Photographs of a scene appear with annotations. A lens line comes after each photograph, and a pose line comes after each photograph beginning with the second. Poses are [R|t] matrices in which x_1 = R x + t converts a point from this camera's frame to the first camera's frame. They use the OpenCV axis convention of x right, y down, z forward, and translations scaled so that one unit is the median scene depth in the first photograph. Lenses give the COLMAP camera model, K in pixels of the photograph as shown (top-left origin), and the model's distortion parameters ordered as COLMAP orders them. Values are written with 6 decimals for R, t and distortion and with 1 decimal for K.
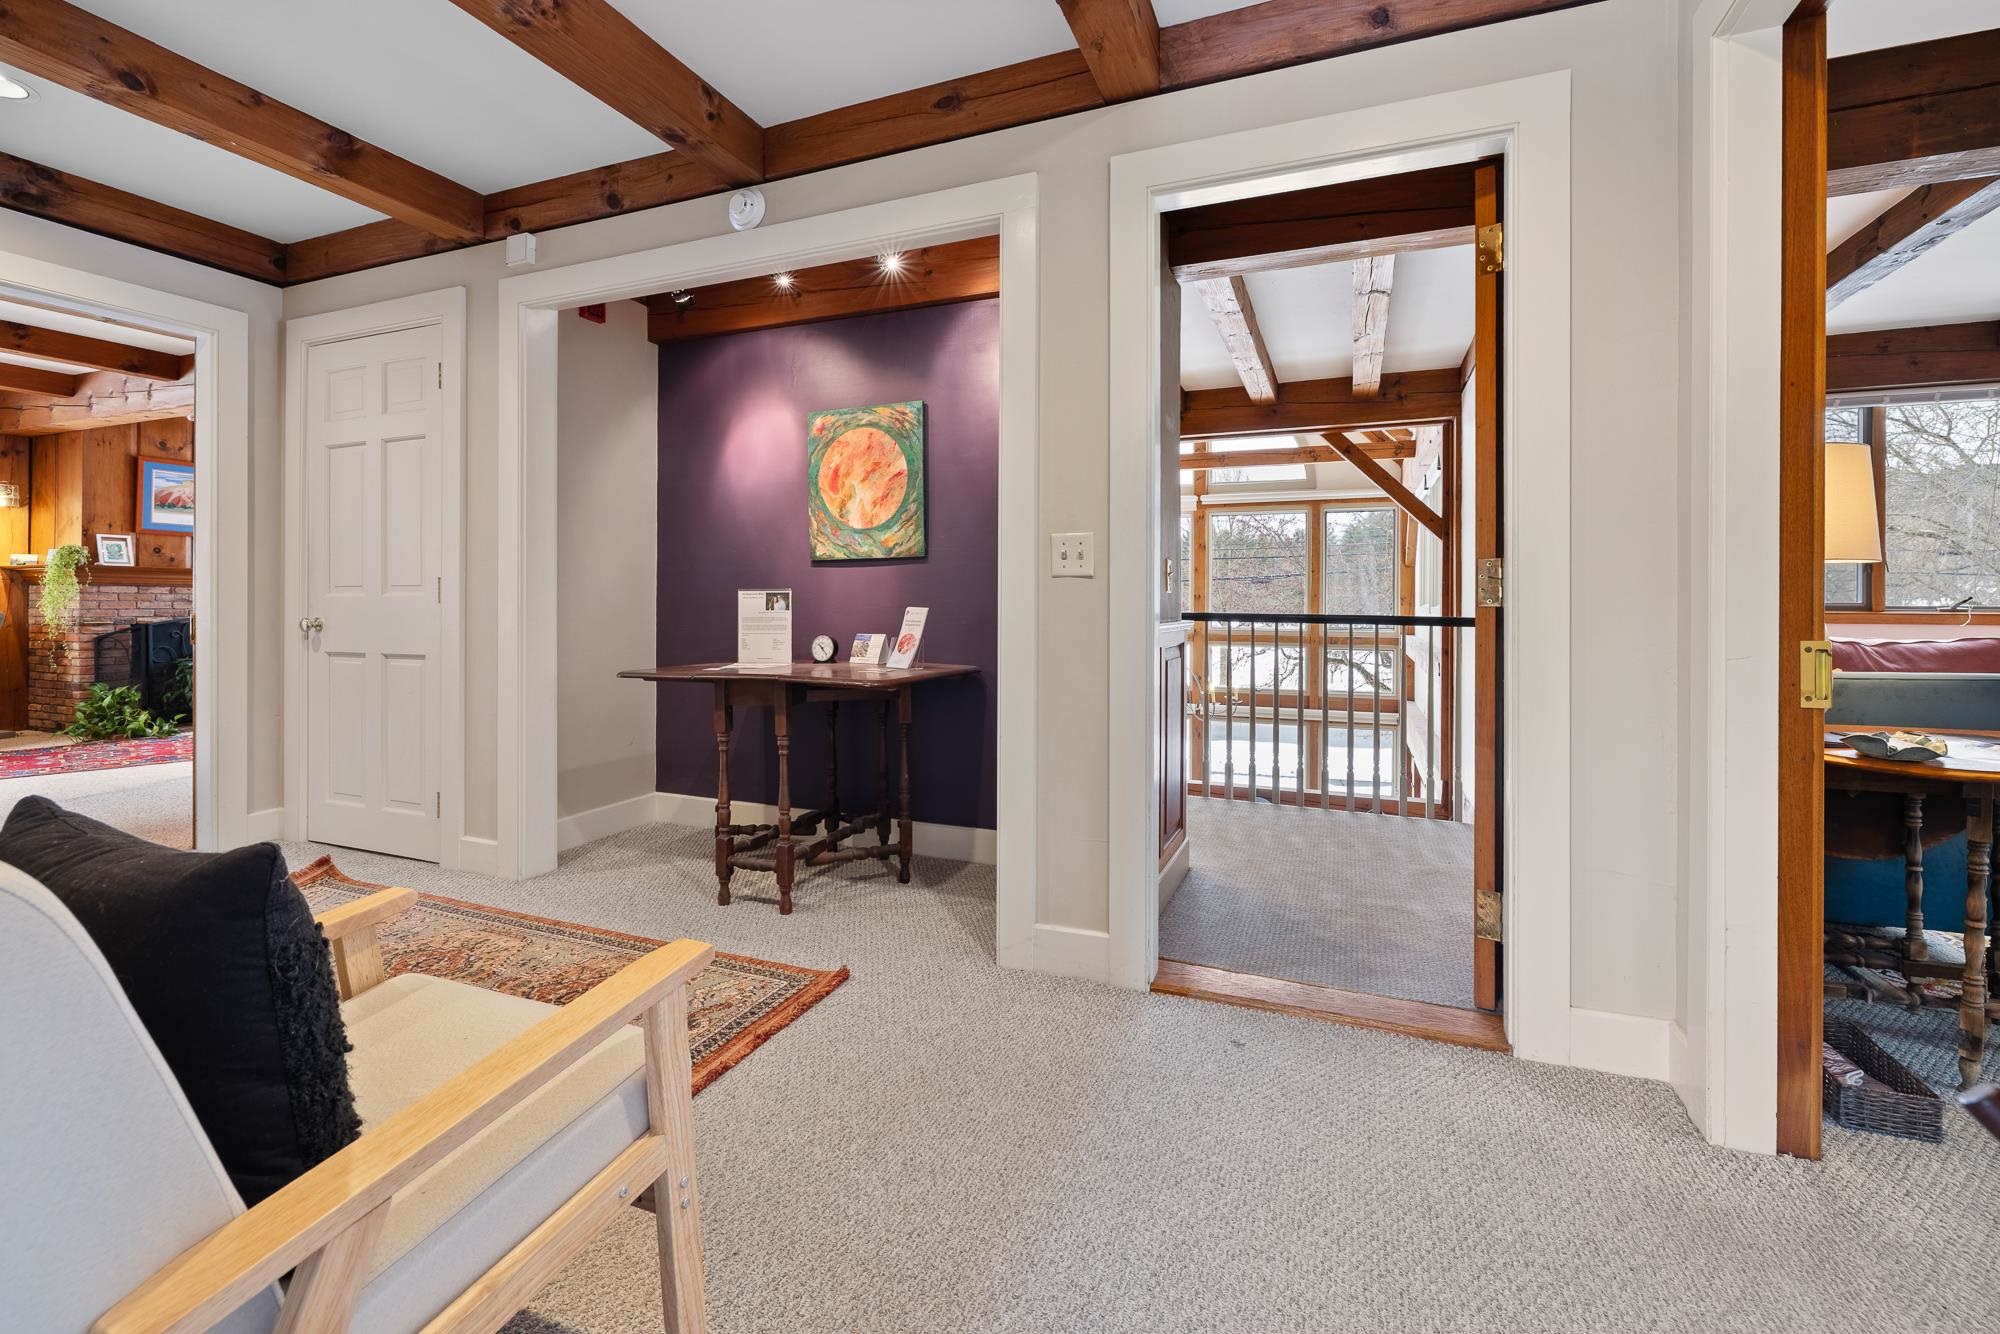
lens RADIAL K [[858.5, 0, 1004.5], [0, 858.5, 608.3], [0, 0, 1]] dist [-0.000346, -0.000306]
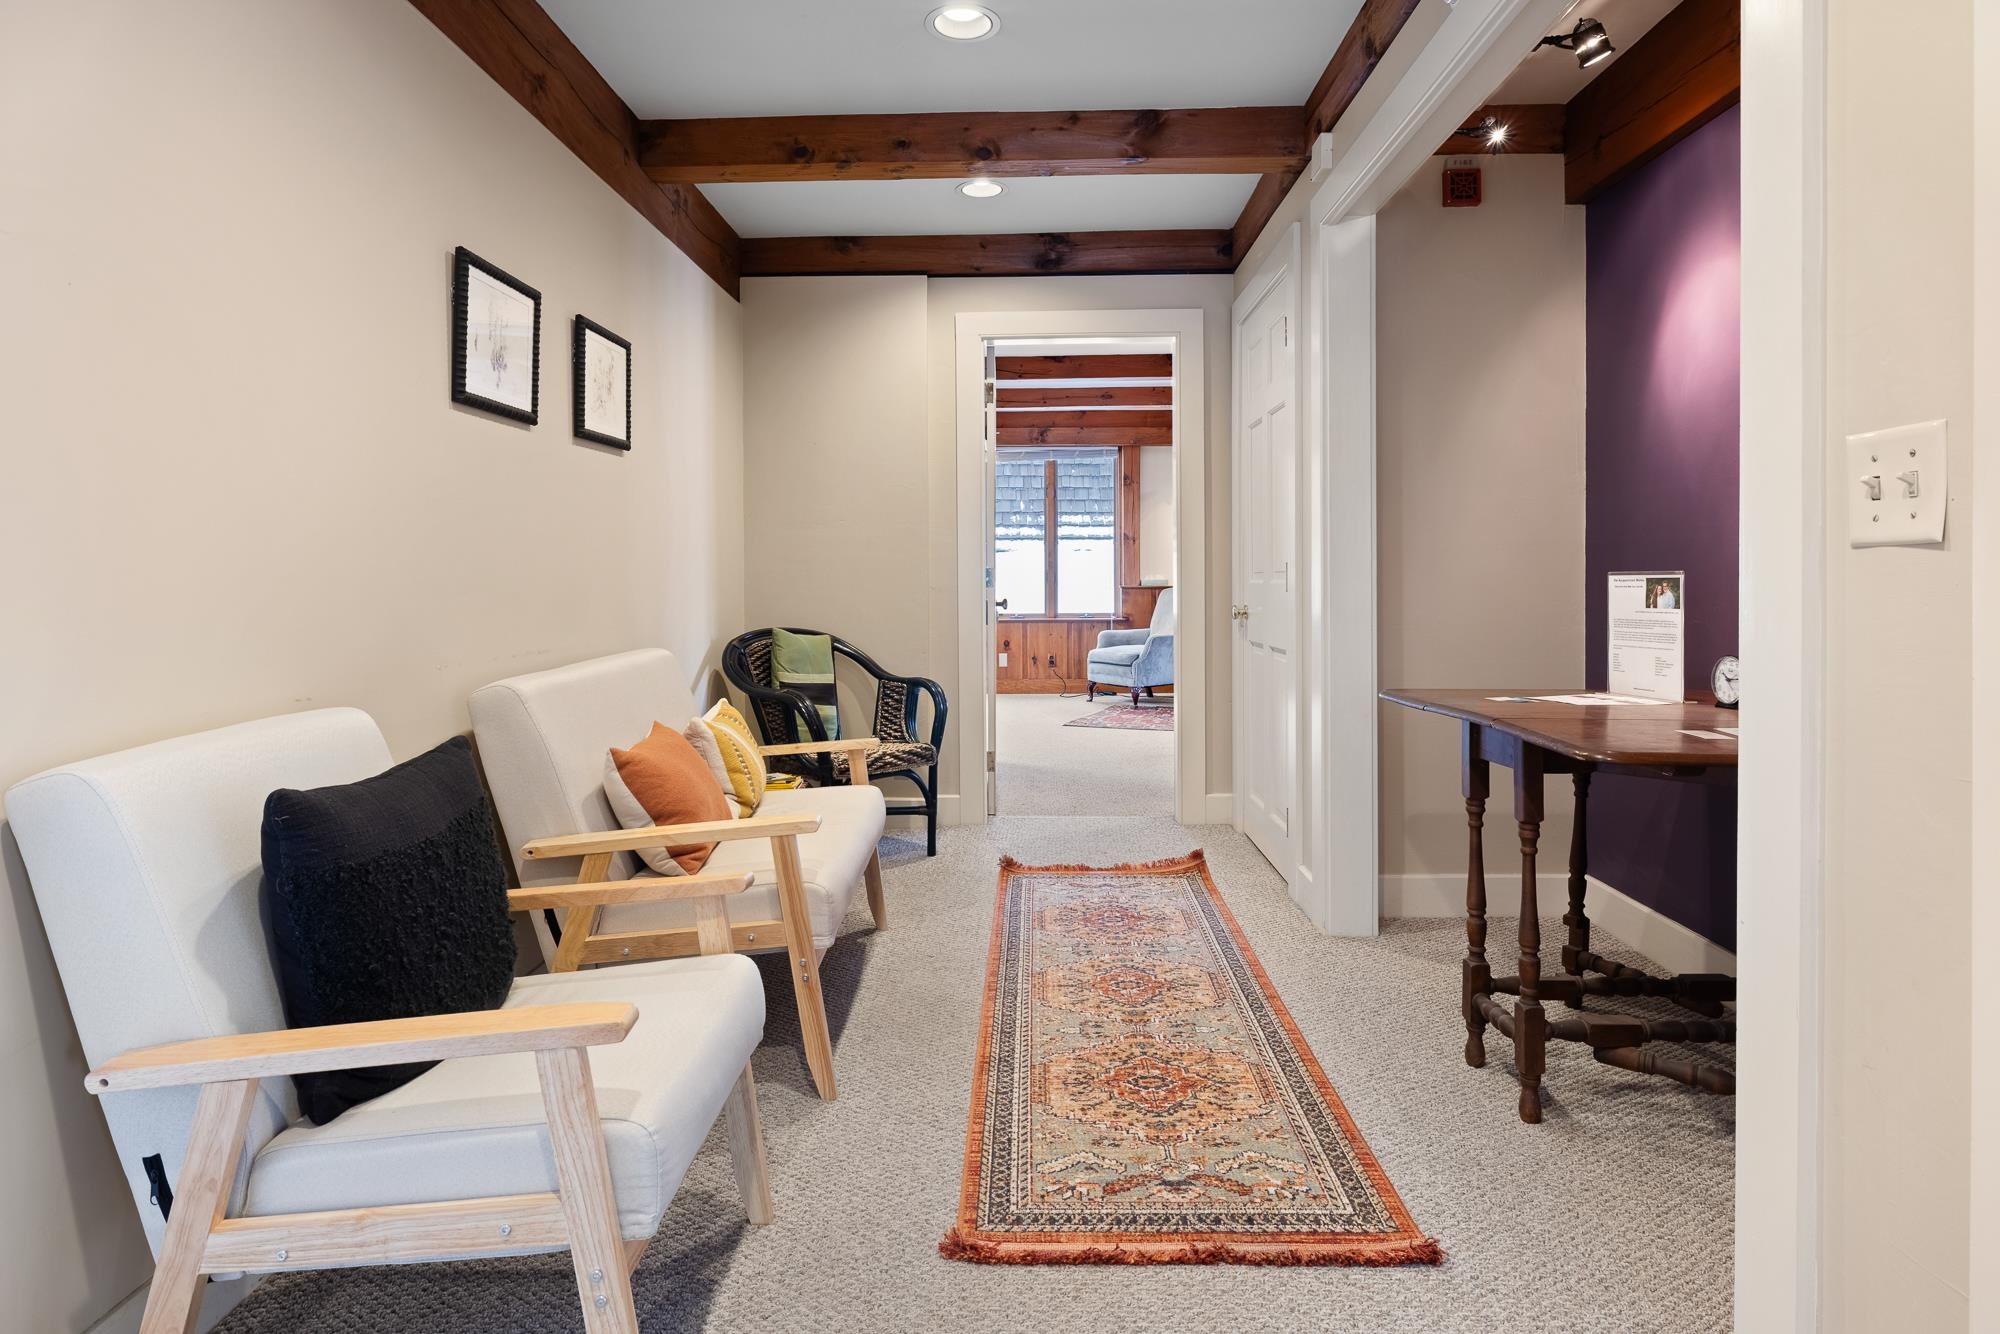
lens RADIAL K [[1087.2, 0, 1007.5], [0, 1087.2, 594.4], [0, 0, 1]] dist [-0.001714, -0.000309]
pose [[0.356669, 0.009127, -0.934186, 0.263093], [-0.001715, 0.999957, 0.009115, -0.013154], [0.934229, -0.001649, 0.356669, 0.326715]]
